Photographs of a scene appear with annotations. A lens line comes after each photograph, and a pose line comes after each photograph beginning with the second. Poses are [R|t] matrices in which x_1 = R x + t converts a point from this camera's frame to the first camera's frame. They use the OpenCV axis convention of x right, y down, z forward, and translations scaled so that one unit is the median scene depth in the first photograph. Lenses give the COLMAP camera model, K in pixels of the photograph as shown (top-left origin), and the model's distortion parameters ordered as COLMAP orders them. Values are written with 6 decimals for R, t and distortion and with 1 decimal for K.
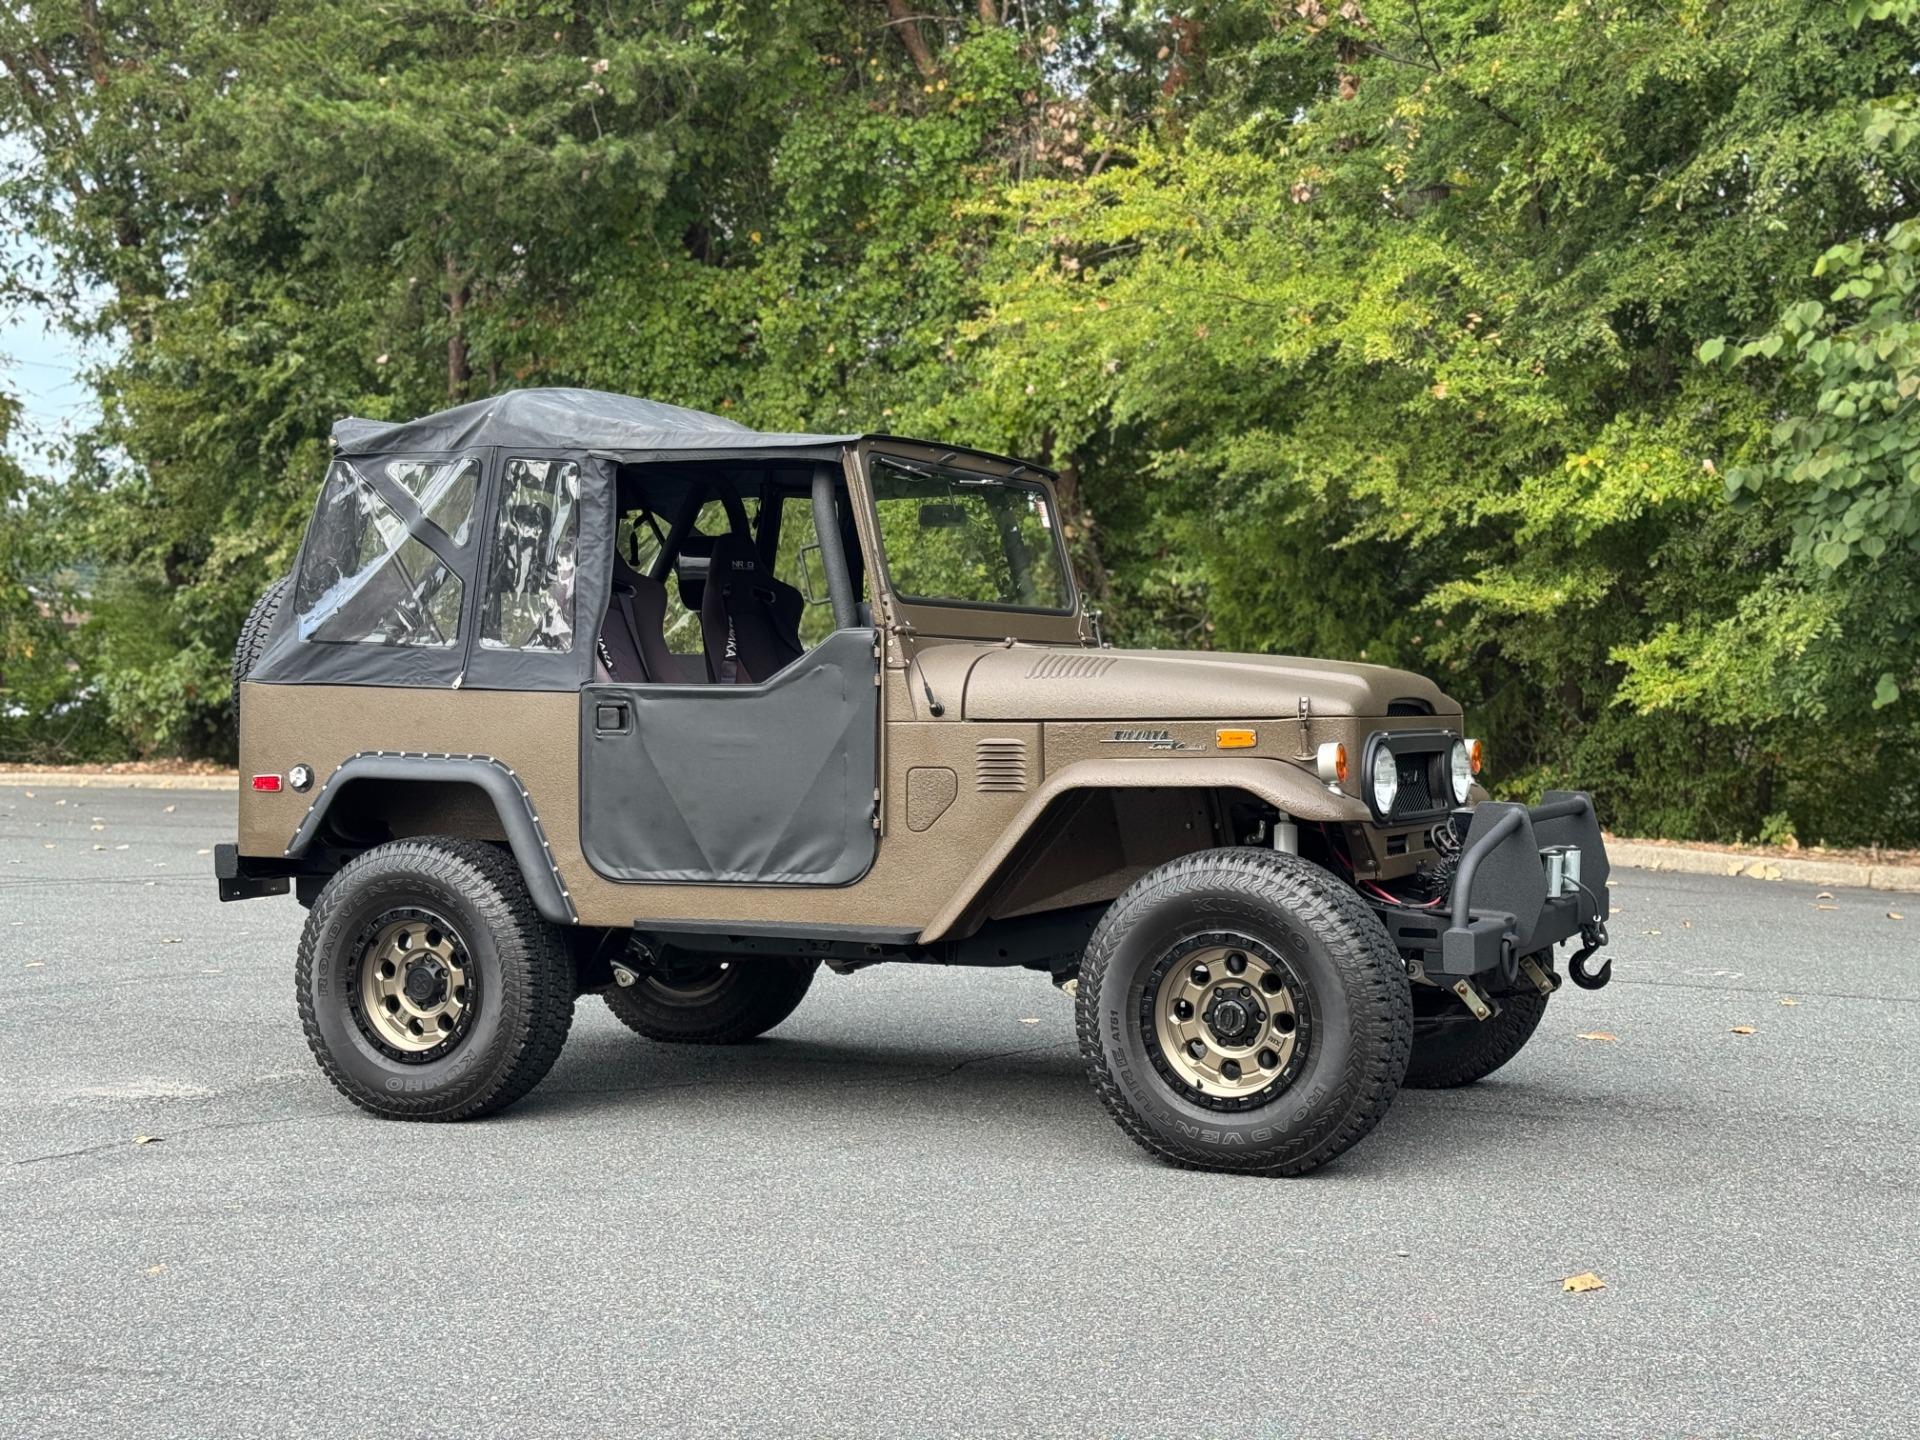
lens RADIAL K [[2617.4, 0, 969.7], [0, 2617.4, 723.0], [0, 0, 1]] dist [0.114434, 0.000000]
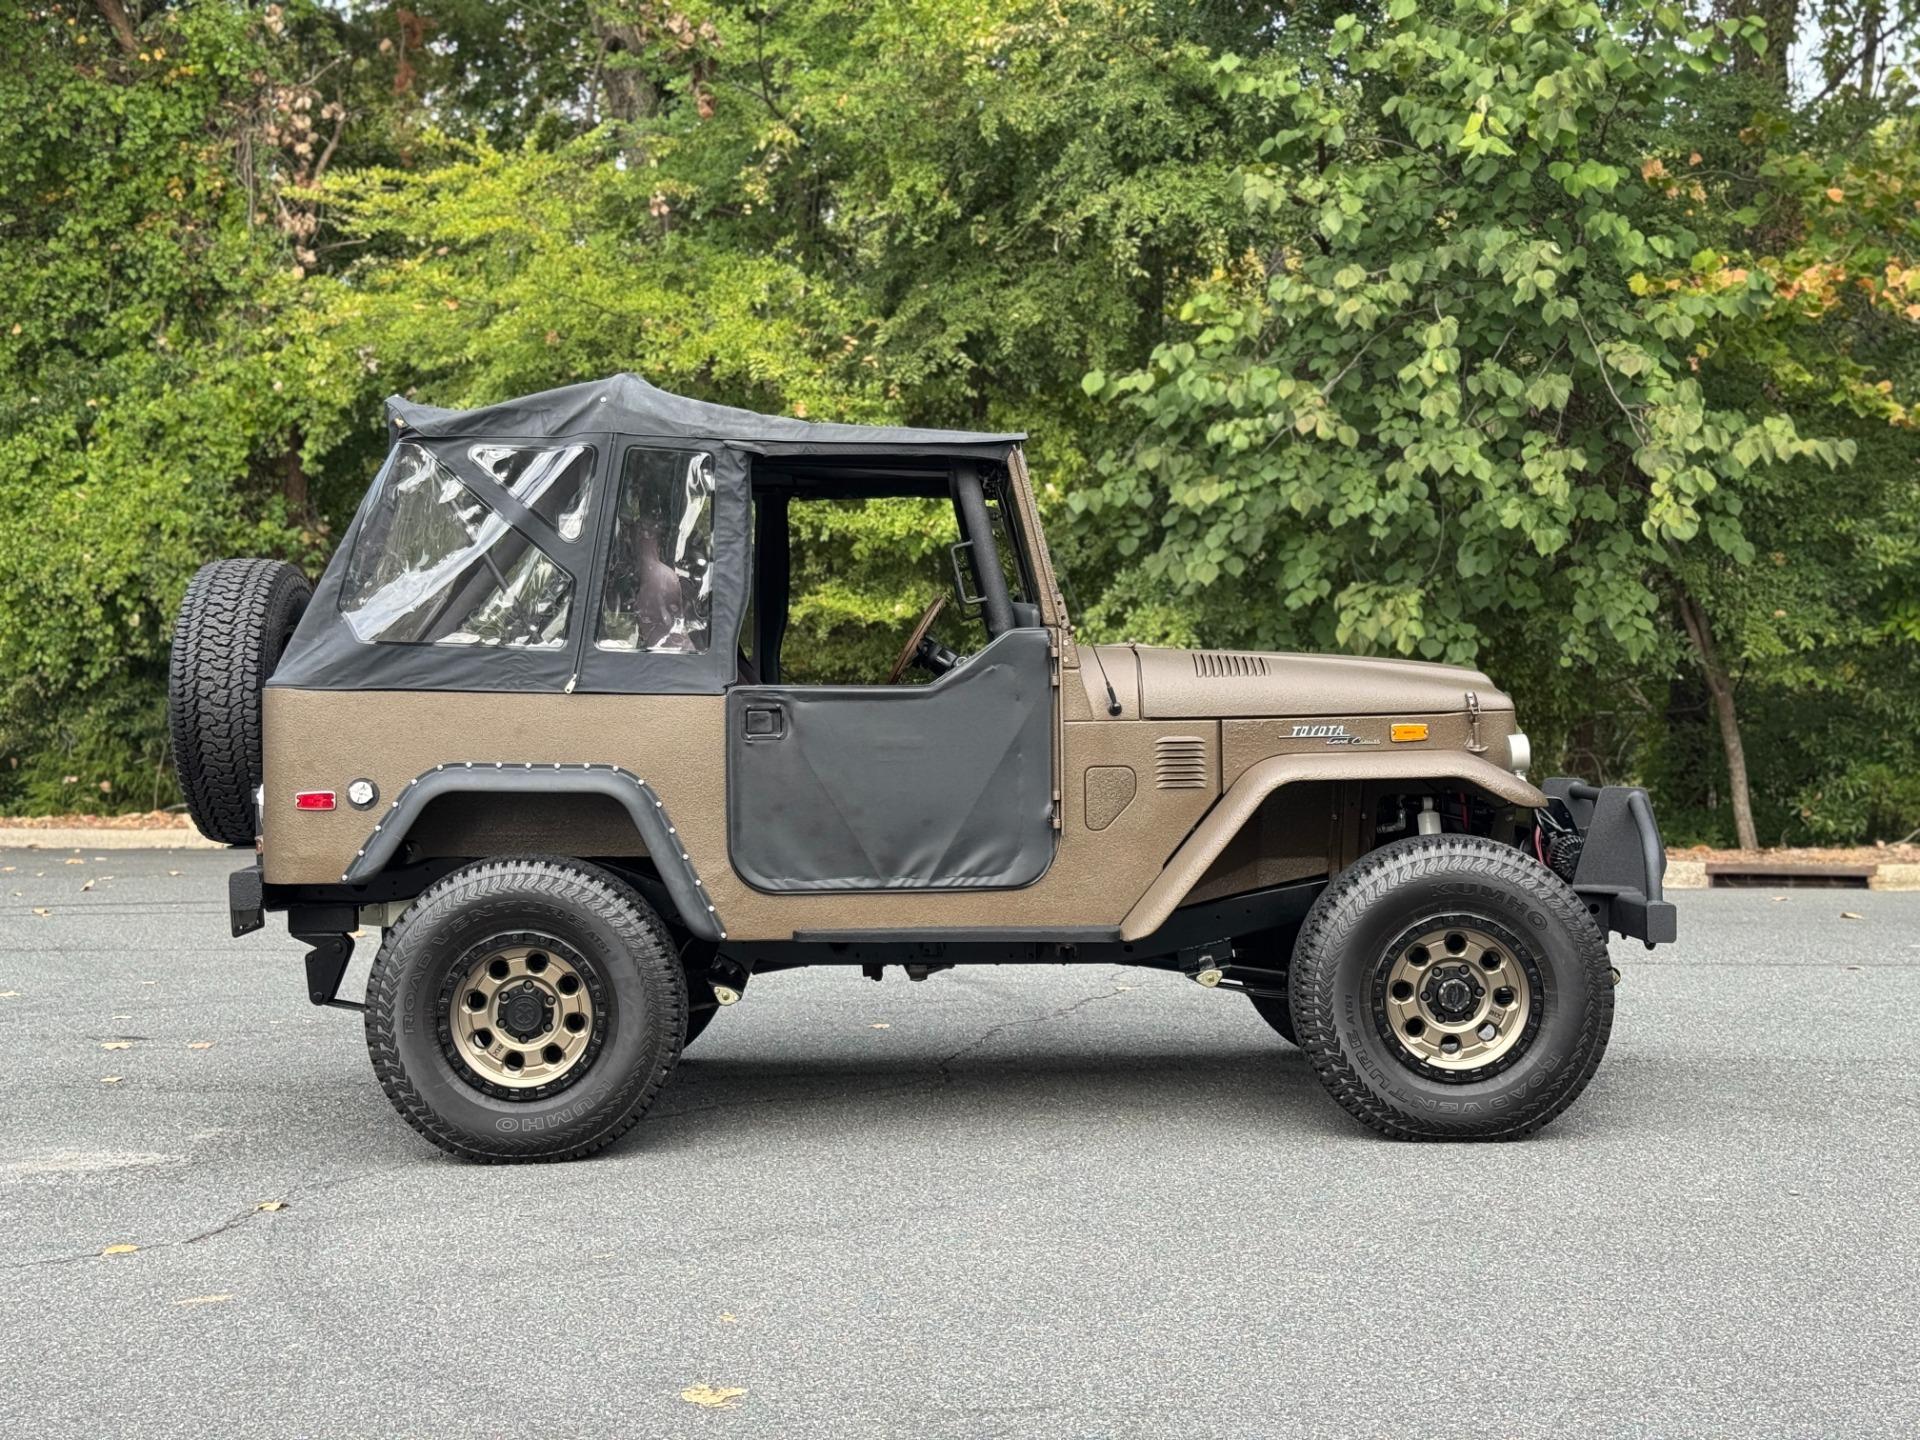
lens RADIAL K [[2617.4, 0, 950.4], [0, 2617.4, 719.8], [0, 0, 1]] dist [0.114434, 0.000000]
pose [[0.906917, -0.011165, 0.421162, -0.191112], [0.014483, 0.999884, -0.004680, 0.001118], [-0.421061, 0.010344, 0.906973, 0.043047]]
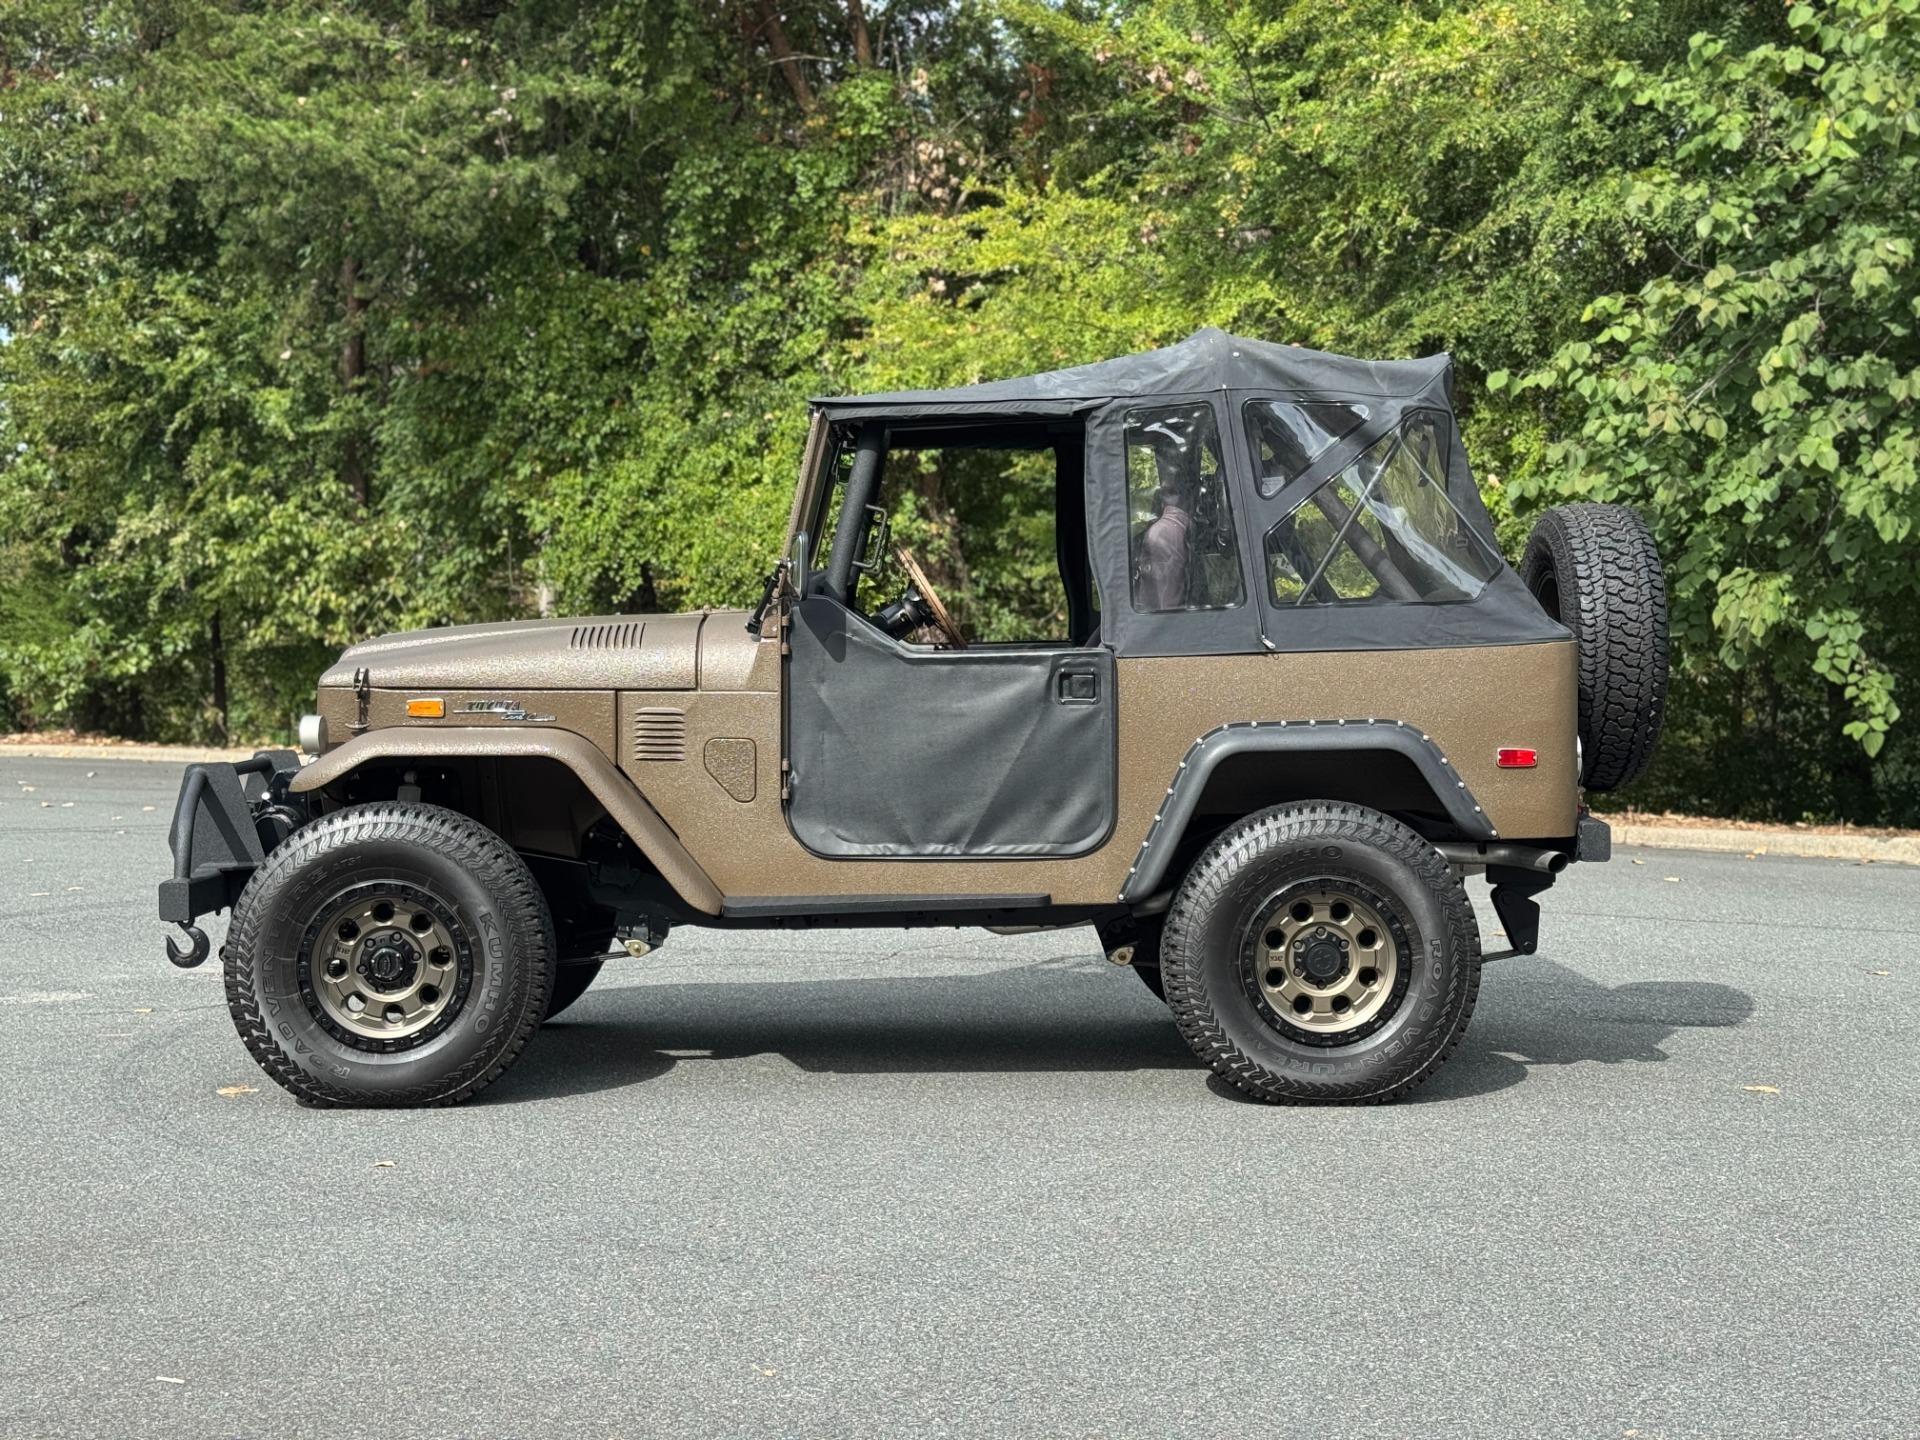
lens RADIAL K [[2617.4, 0, 968.9], [0, 2617.4, 724.8], [0, 0, 1]] dist [0.114434, 0.000000]
pose [[0.997757, 0.010176, 0.066166, -0.024094], [-0.010372, 0.999943, 0.002625, 0.008382], [-0.066135, -0.003305, 0.997805, -0.125528]]
